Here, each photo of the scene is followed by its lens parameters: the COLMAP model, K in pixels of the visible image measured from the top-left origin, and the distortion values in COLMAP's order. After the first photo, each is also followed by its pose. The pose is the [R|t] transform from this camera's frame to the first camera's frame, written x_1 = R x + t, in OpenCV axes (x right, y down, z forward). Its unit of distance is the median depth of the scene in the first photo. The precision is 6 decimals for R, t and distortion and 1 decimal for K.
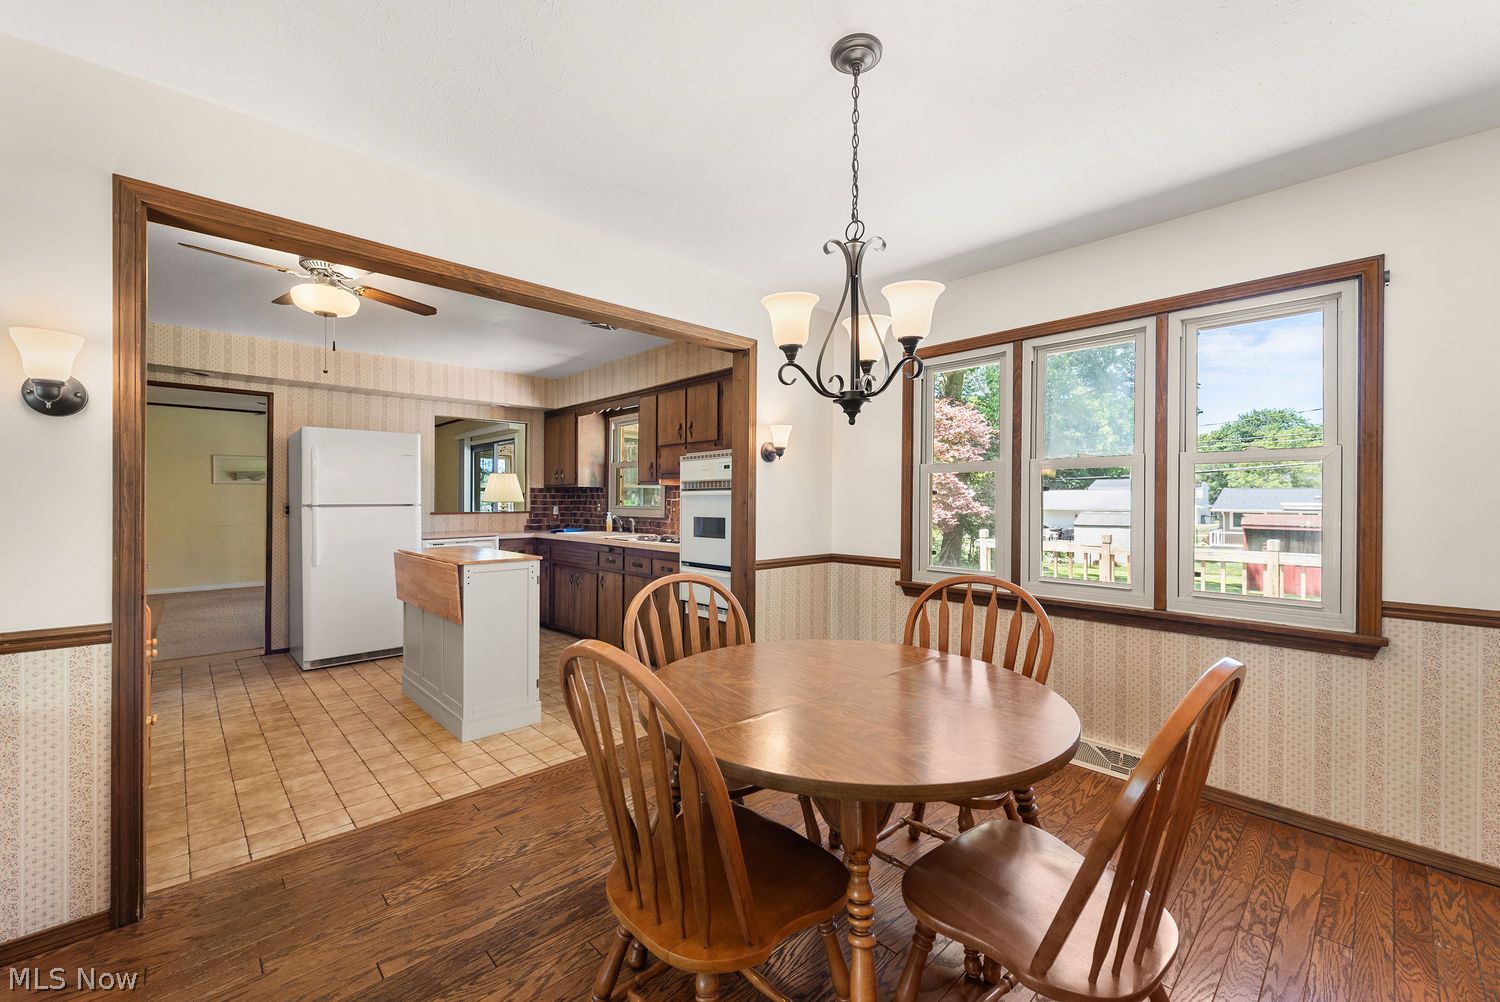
lens RADIAL K [[594.0, 0, 760.6], [0, 594.0, 499.1], [0, 0, 1]] dist [0.009257, -0.000357]
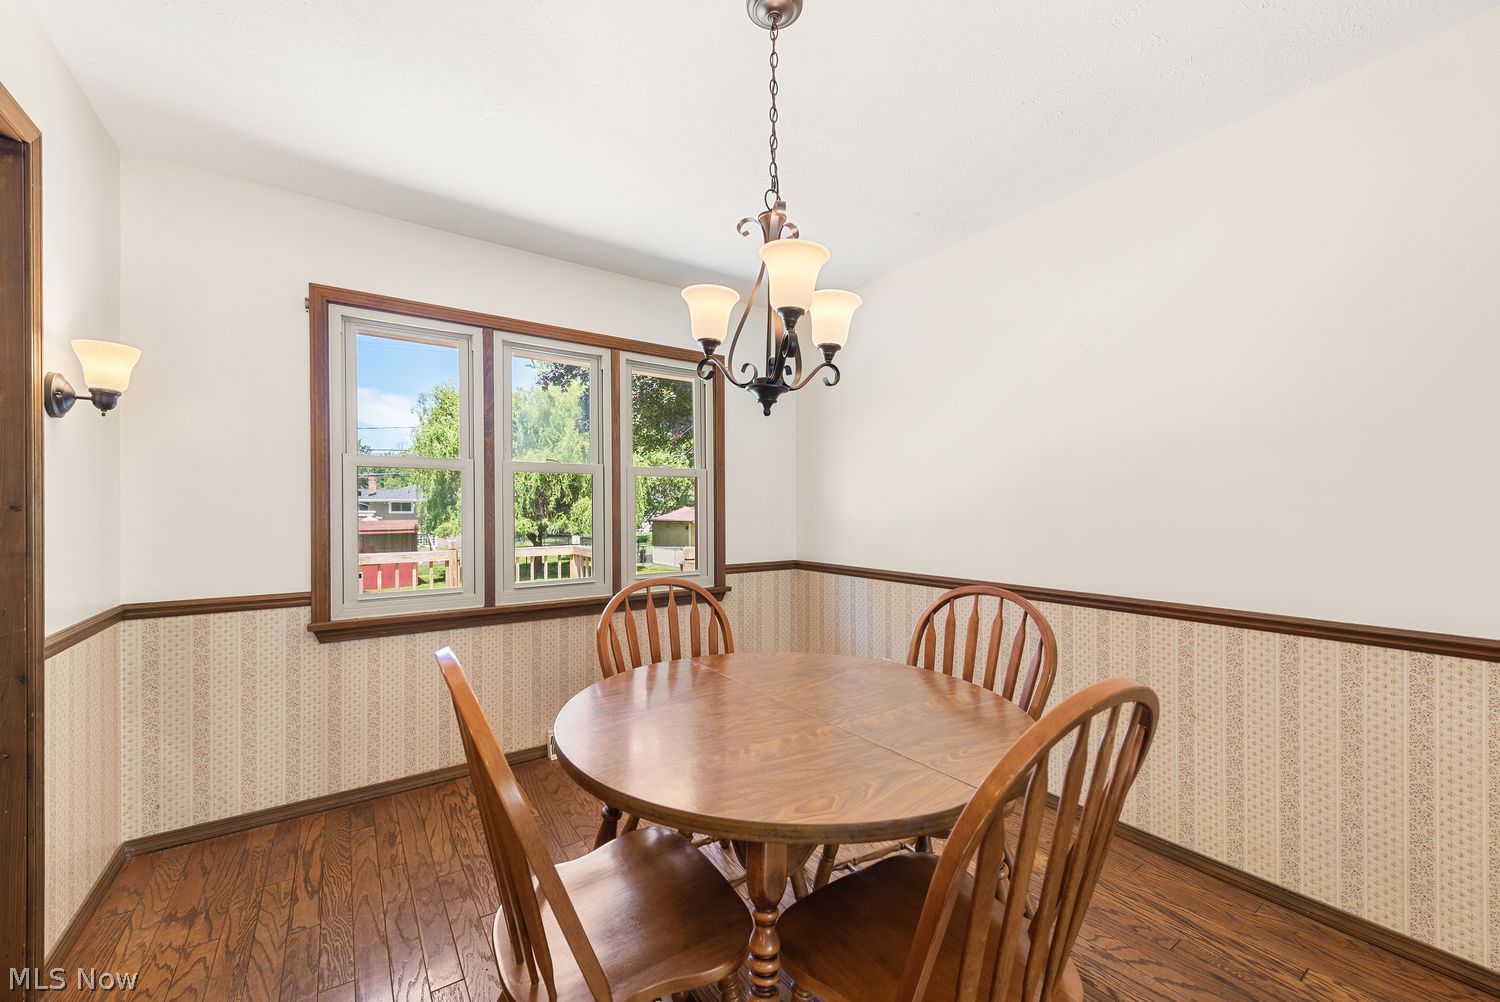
lens RADIAL K [[594.0, 0, 756.1], [0, 594.0, 513.0], [0, 0, 1]] dist [0.009257, -0.000357]
pose [[0.144658, -0.009351, 0.989438, -0.360557], [-0.002823, 0.999947, 0.009863, 0.006641], [-0.989478, -0.004220, 0.144624, 0.428352]]
